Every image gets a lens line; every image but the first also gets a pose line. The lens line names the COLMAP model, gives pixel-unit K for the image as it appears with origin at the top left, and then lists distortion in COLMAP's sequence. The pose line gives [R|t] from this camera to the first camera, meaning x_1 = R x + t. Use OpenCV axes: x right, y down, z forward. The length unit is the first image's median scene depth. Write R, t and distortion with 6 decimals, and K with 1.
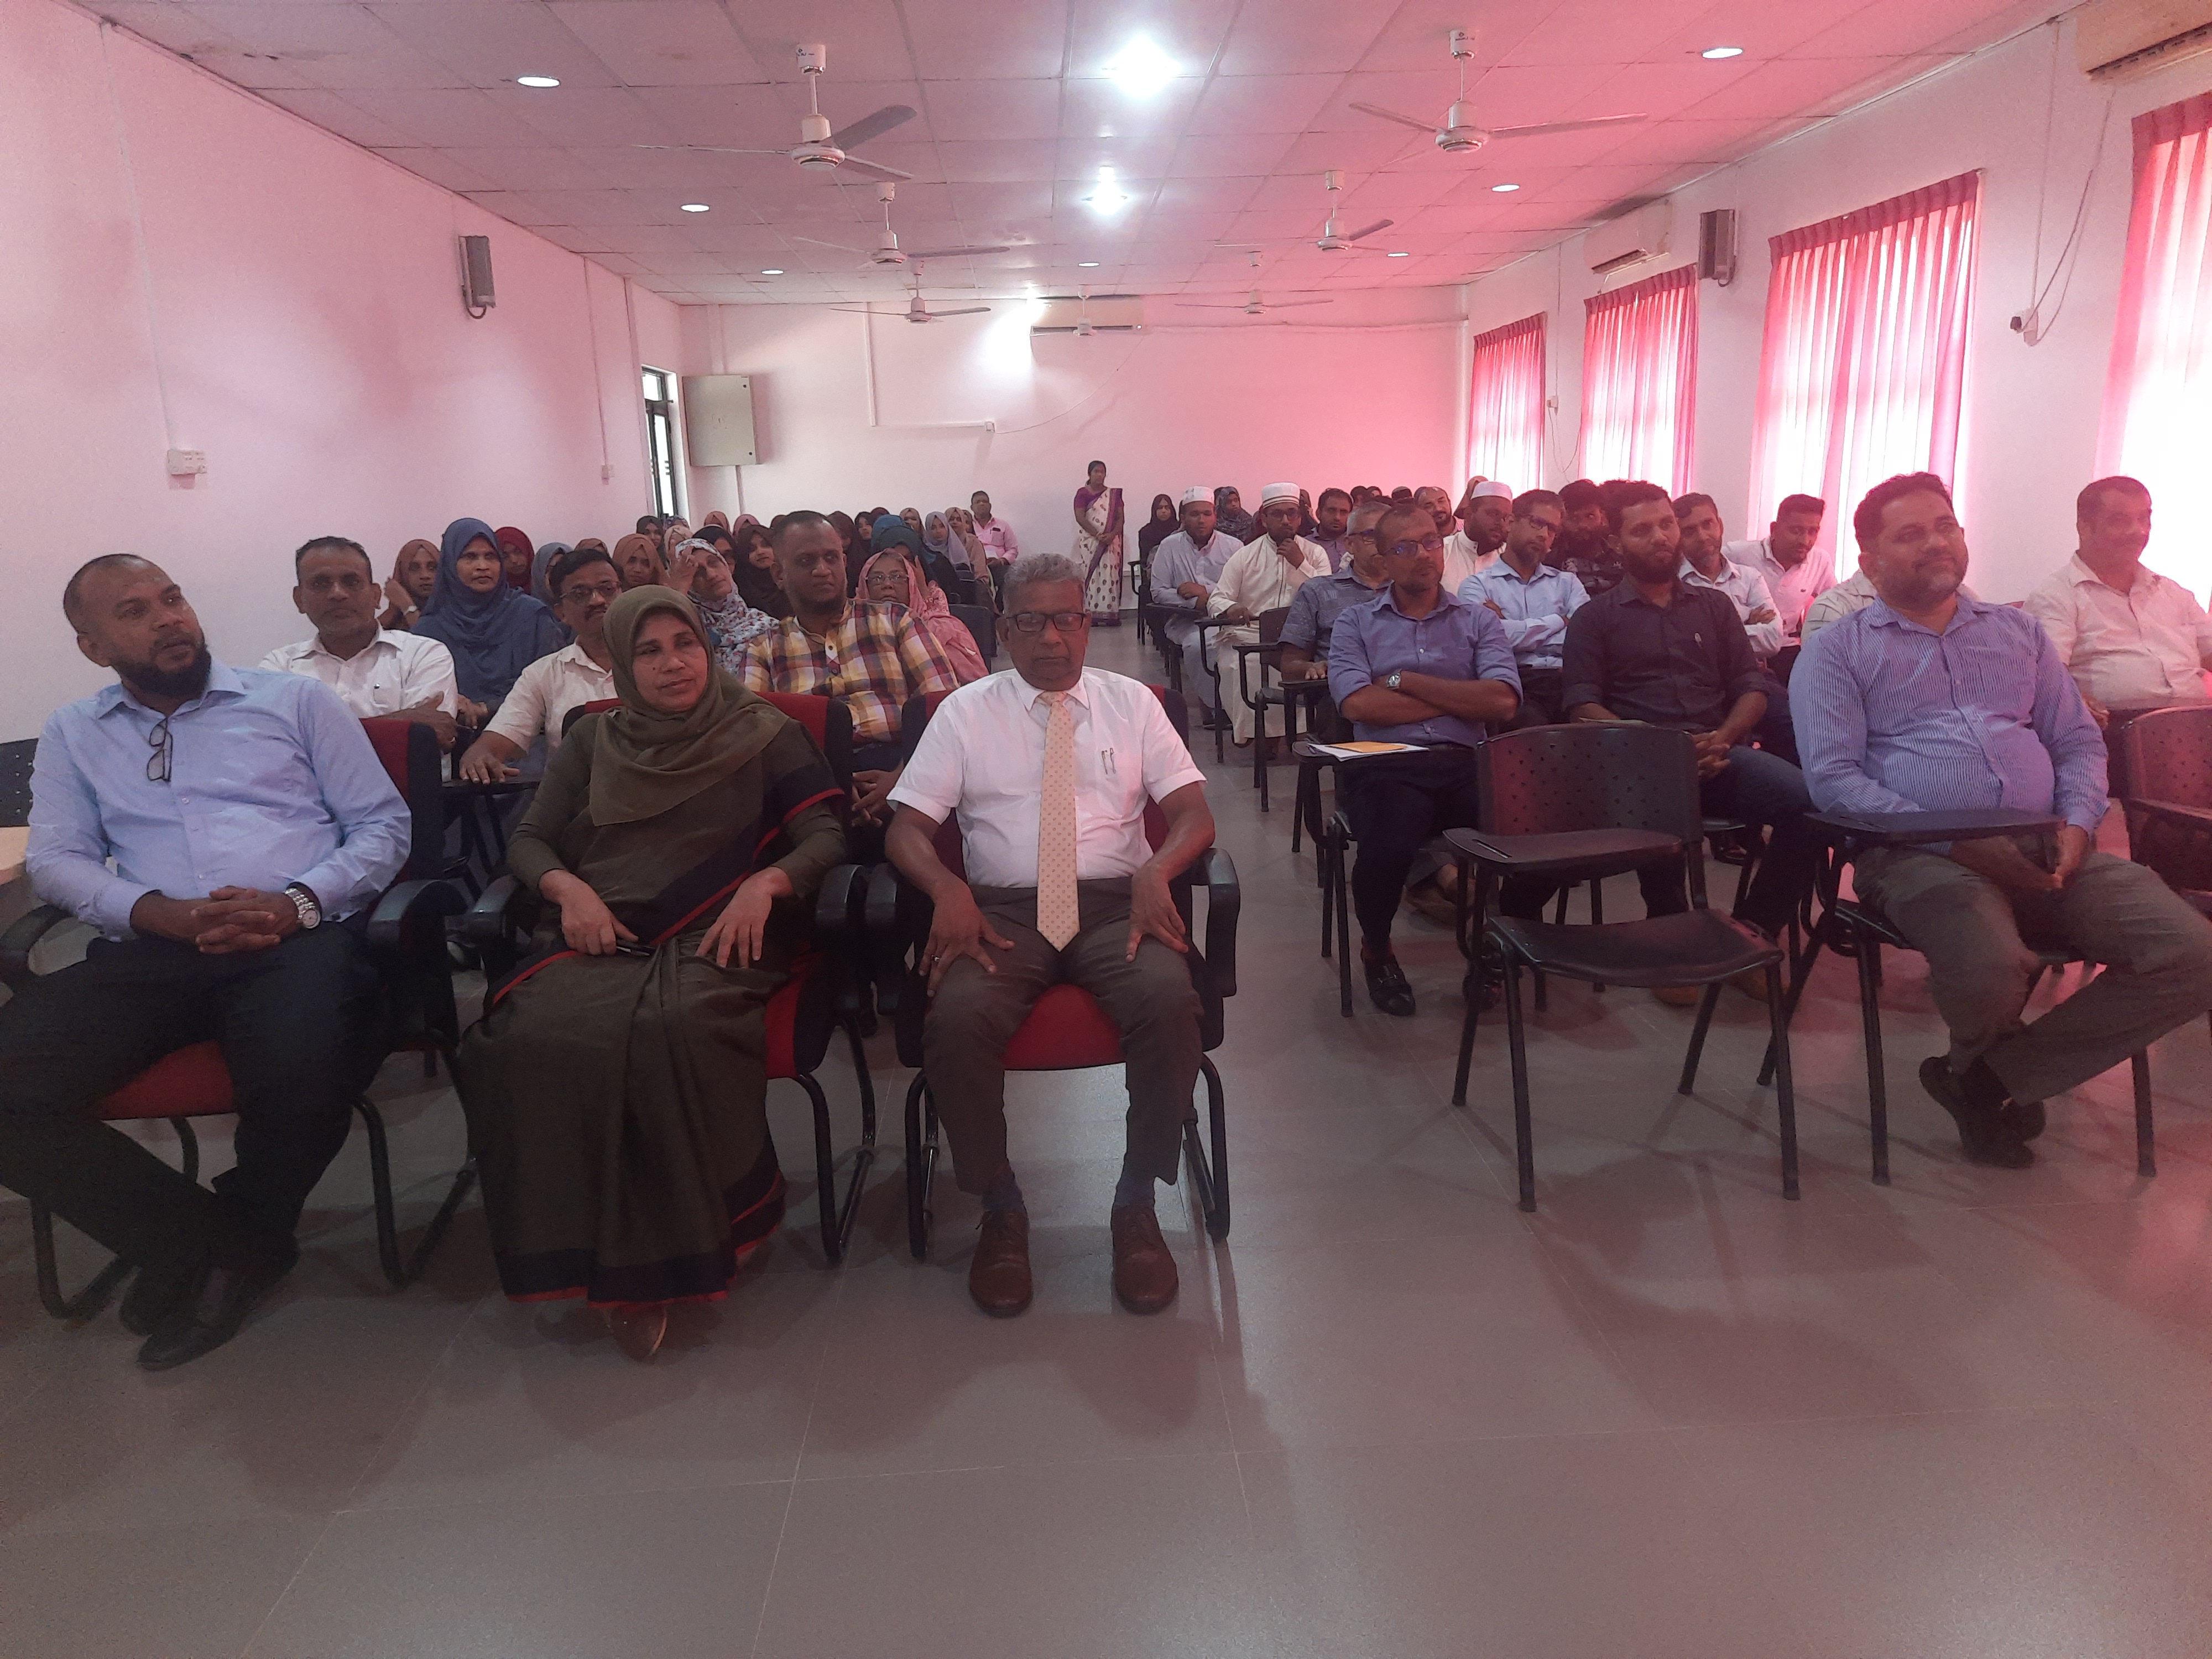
lens RADIAL K [[1620.8, 0, 1115.8], [0, 1620.8, 830.8], [0, 0, 1]] dist [0.030556, -0.004696]
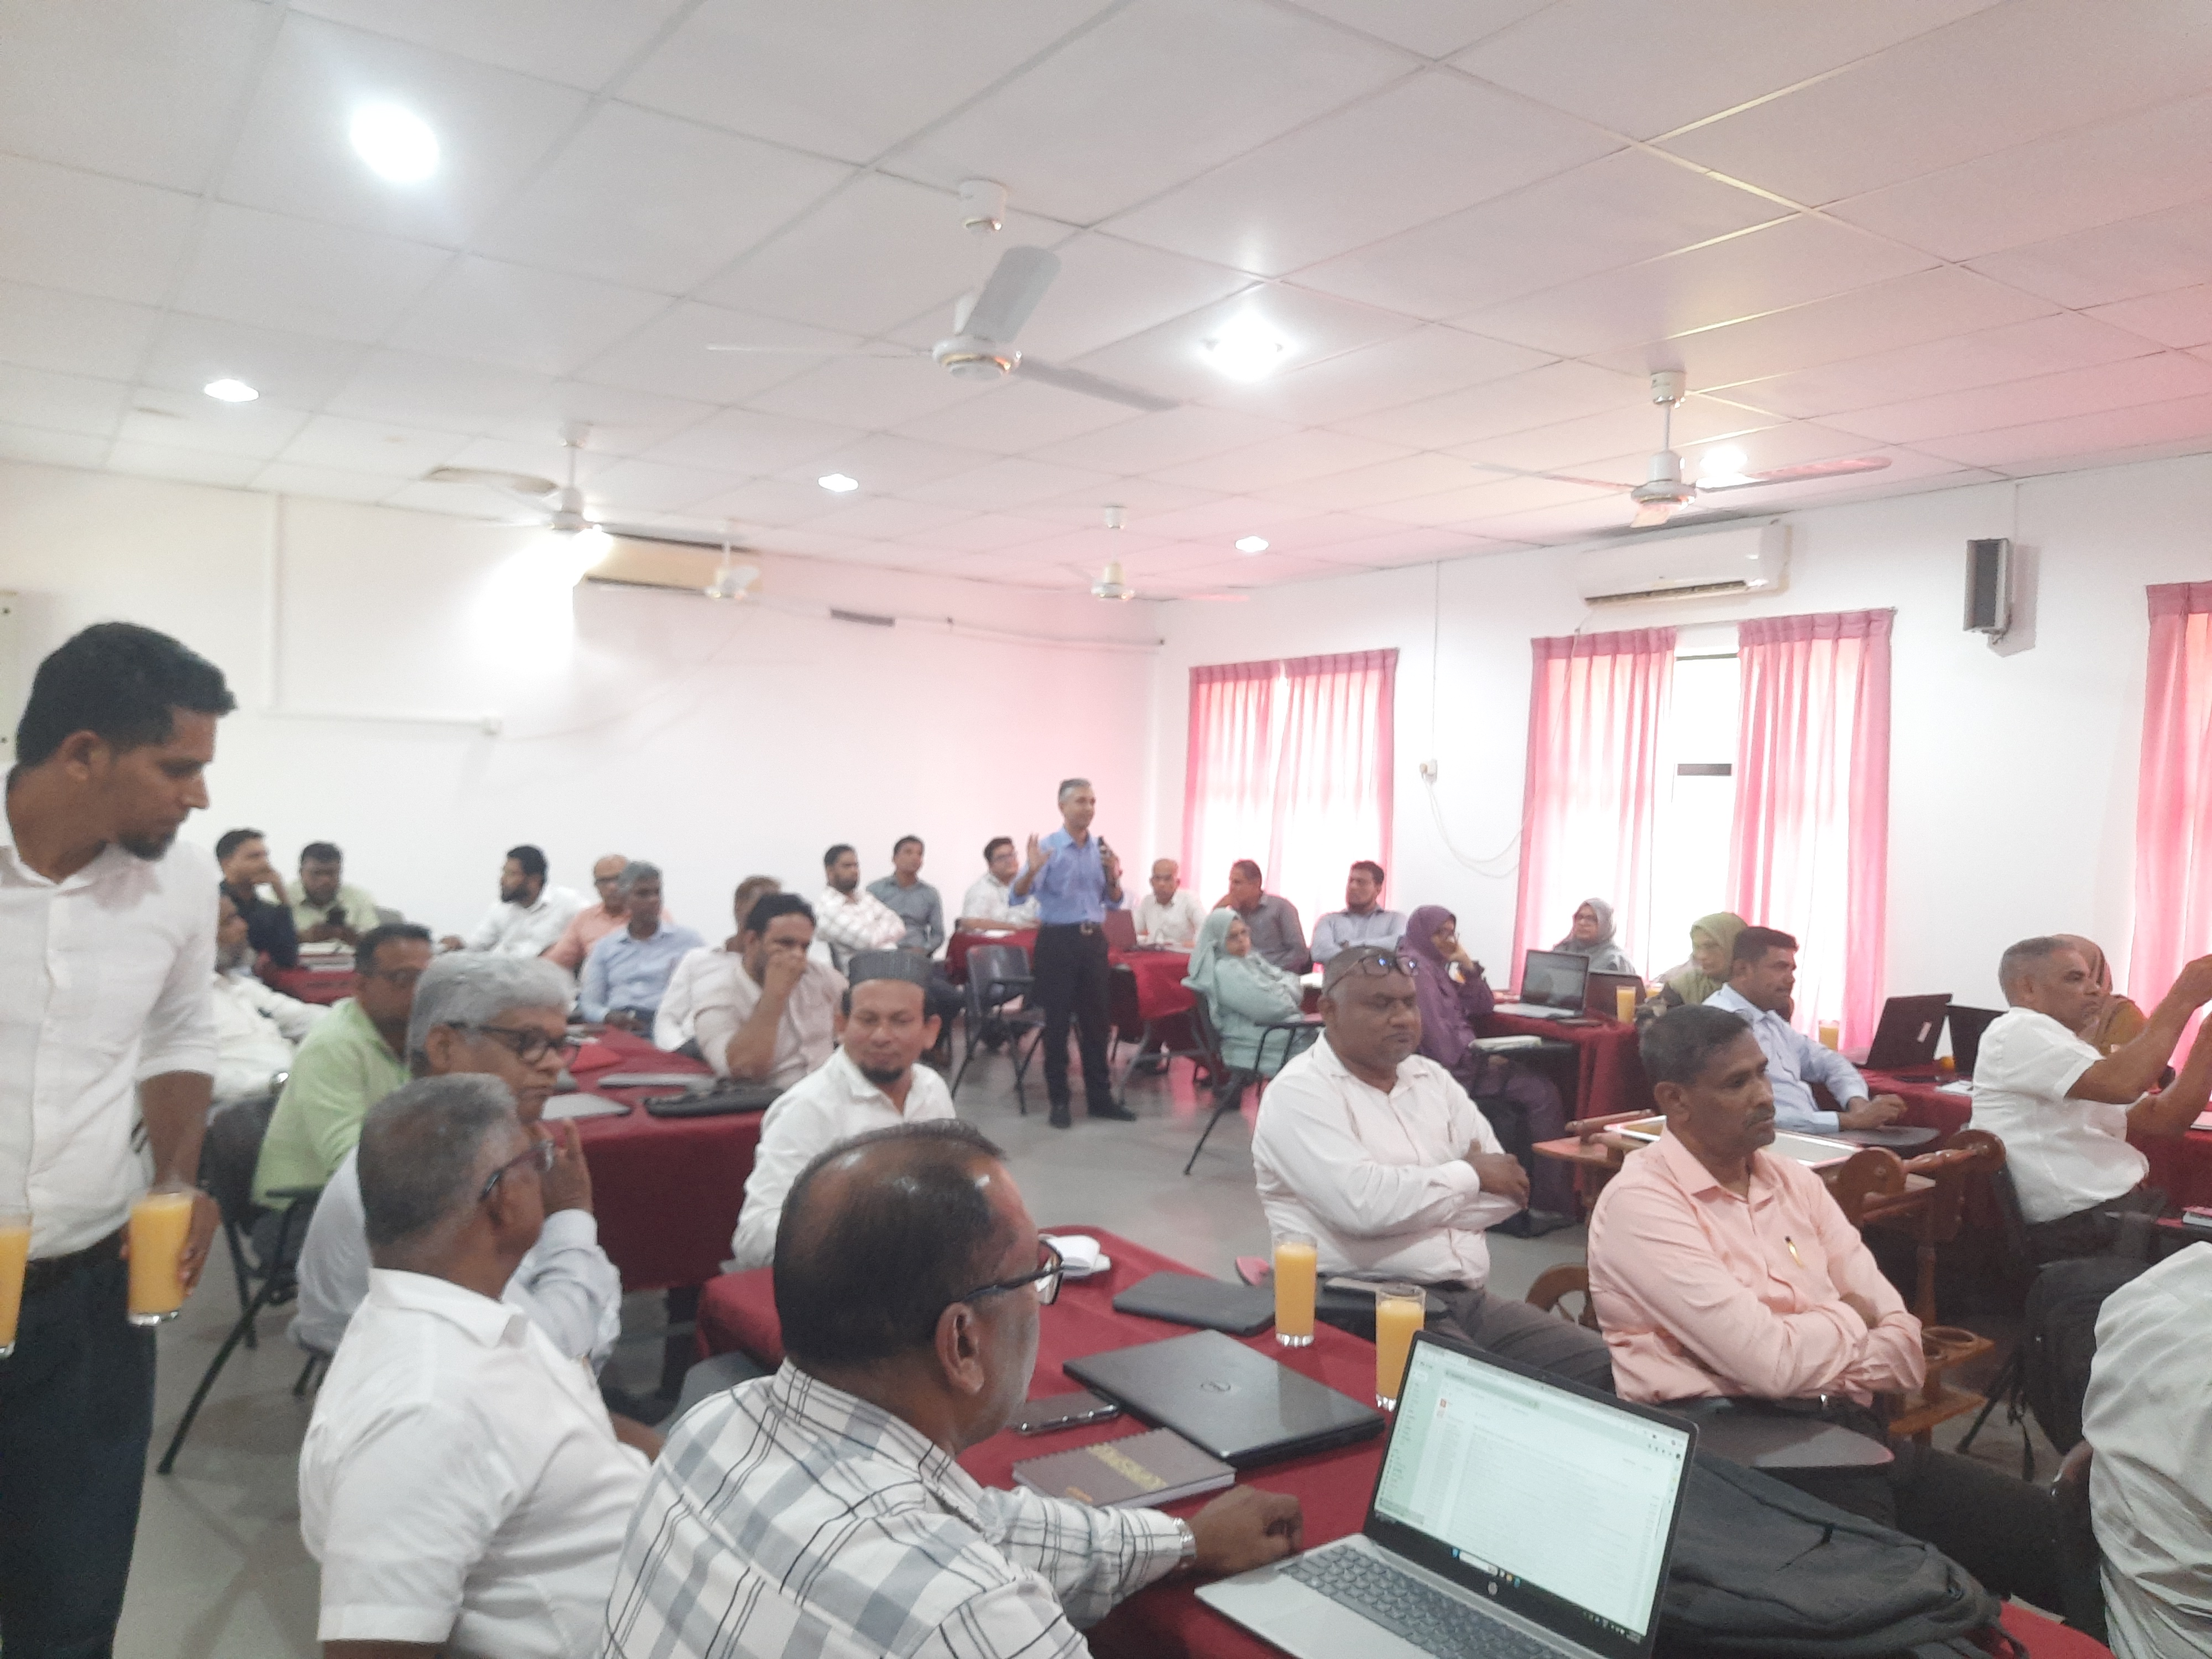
lens RADIAL K [[1620.8, 0, 1107.4], [0, 1620.8, 844.5], [0, 0, 1]] dist [0.030556, -0.004696]
pose [[0.844789, 0.047293, 0.533006, -0.333672], [0.054117, 0.983429, -0.173030, -0.149914], [-0.532357, 0.175018, 0.828230, 0.650234]]
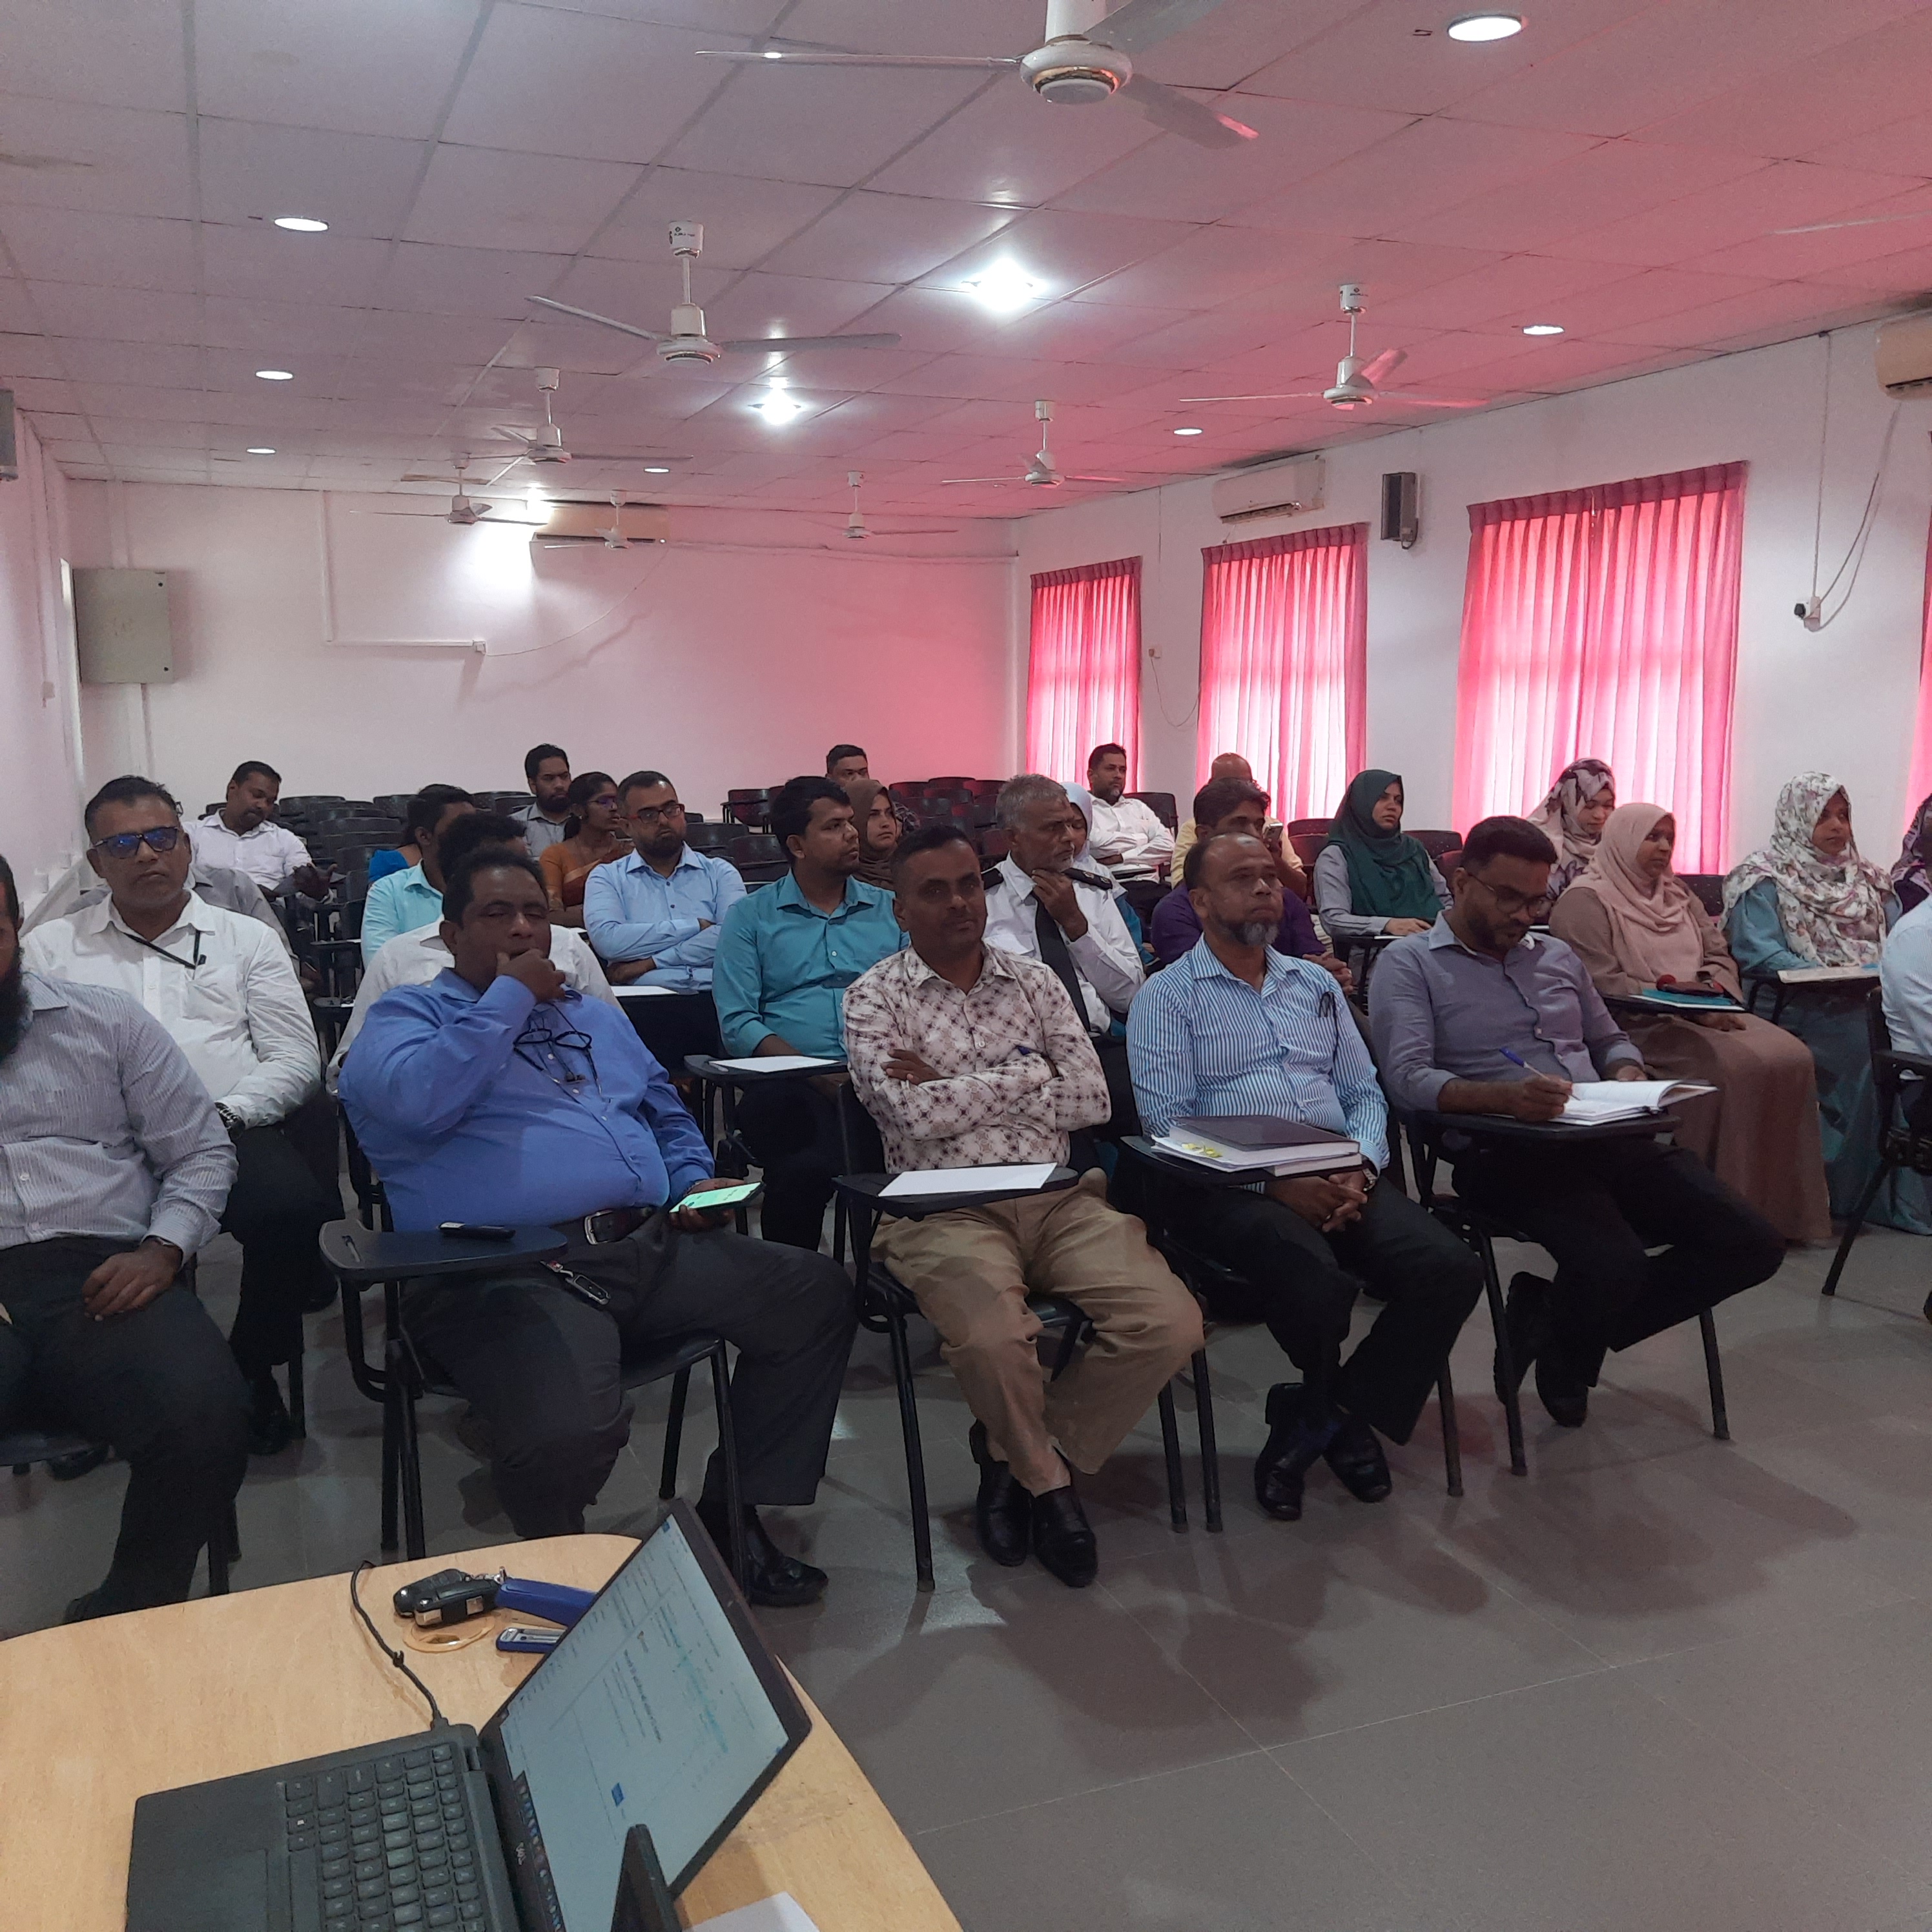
lens RADIAL K [[1868.9, 0, 989.0], [0, 1868.9, 979.3], [0, 0, 1]] dist [0.044221, 0.000000]
pose [[0.945217, -0.017771, 0.325959, -0.243538], [0.040316, 0.997228, -0.062540, -0.015033], [-0.323944, 0.072255, 0.943313, 0.036069]]
